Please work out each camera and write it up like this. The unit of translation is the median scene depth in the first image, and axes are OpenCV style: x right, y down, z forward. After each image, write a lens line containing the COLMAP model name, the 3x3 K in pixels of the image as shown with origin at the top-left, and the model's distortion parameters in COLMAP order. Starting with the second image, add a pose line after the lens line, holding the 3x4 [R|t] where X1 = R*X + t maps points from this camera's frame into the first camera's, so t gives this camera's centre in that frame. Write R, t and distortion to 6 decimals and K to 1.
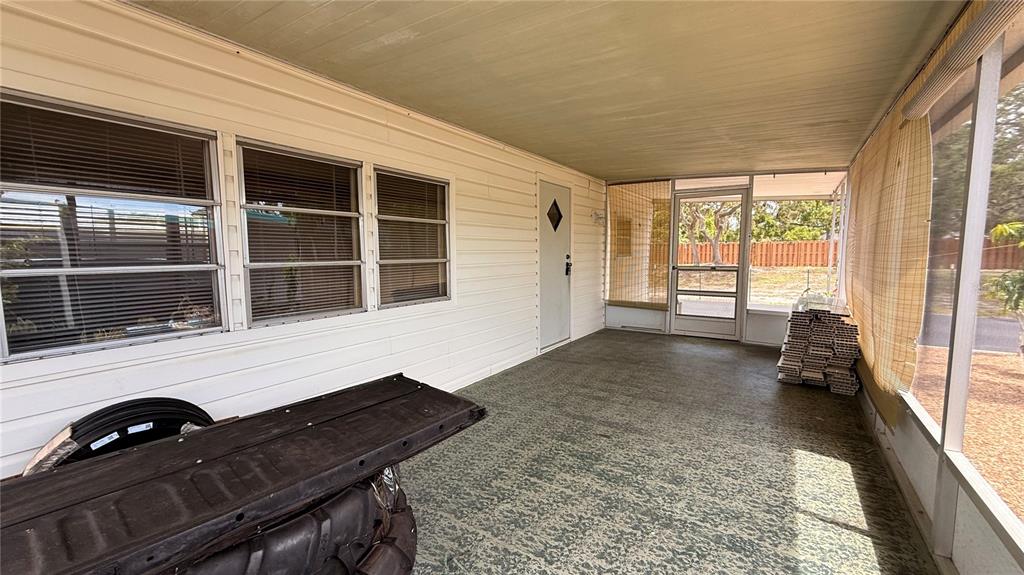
lens RADIAL K [[408.3, 0, 505.5], [0, 408.3, 292.9], [0, 0, 1]] dist [0.000366, 0.000574]
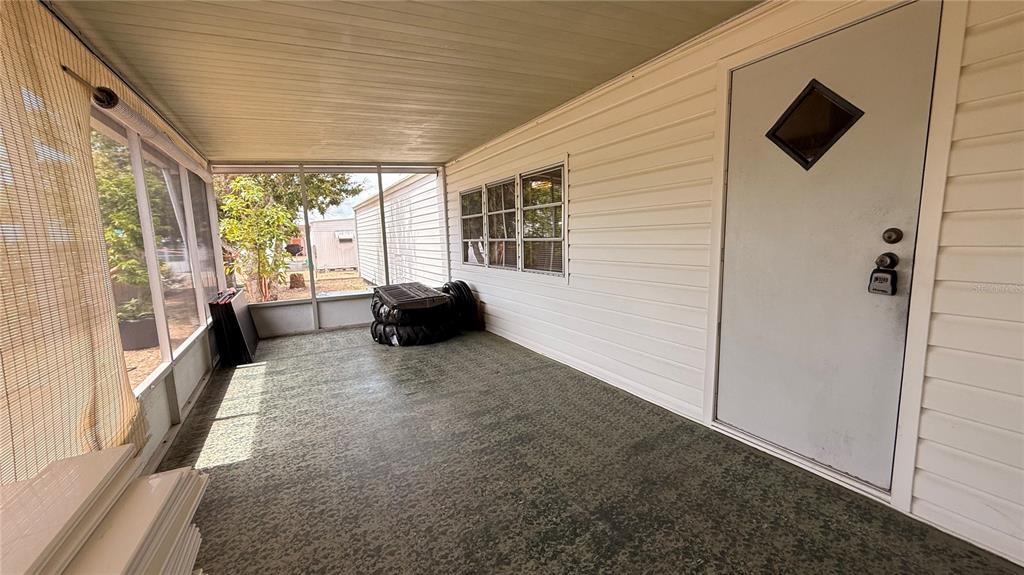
lens RADIAL K [[408.3, 0, 512.7], [0, 408.3, 292.2], [0, 0, 1]] dist [0.000366, 0.000574]
pose [[-0.451517, 0.144203, -0.880532, 1.105570], [-0.054882, 0.980497, 0.188716, -0.175254], [0.890573, 0.133534, -0.434797, 1.736112]]
